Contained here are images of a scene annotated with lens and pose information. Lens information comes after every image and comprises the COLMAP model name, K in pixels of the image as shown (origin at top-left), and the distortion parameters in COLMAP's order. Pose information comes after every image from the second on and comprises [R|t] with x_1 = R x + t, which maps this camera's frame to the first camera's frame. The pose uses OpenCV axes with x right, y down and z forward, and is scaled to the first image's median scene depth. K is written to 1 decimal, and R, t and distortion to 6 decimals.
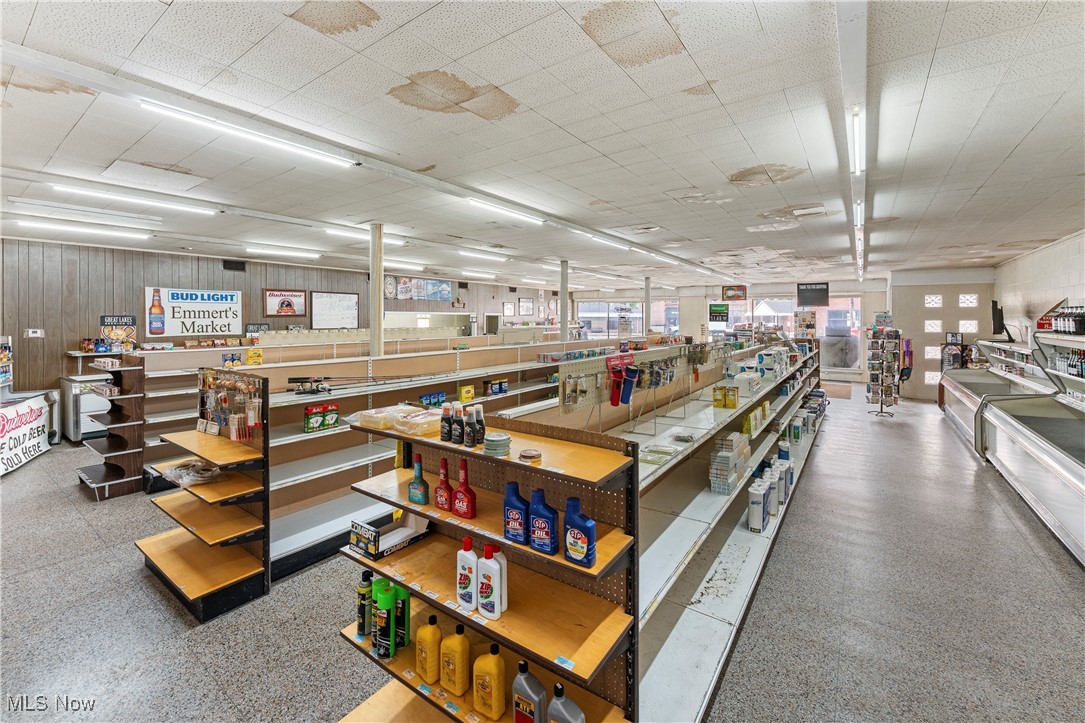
lens RADIAL K [[440.8, 0, 566.7], [0, 440.8, 321.7], [0, 0, 1]] dist [-0.006973, 0.001441]
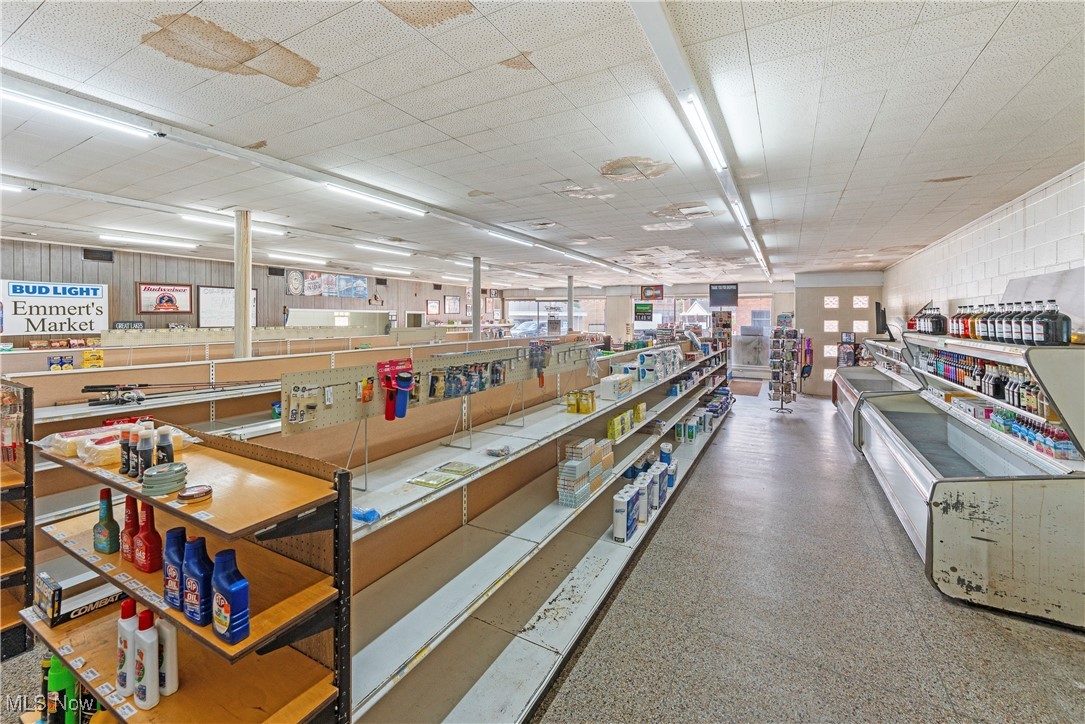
lens RADIAL K [[440.8, 0, 559.8], [0, 440.8, 321.3], [0, 0, 1]] dist [-0.006973, 0.001441]
pose [[0.993357, 0.003654, 0.115015, 0.143059], [-0.003868, 0.999991, 0.001631, -0.001148], [-0.115008, -0.002065, 0.993362, 0.049395]]
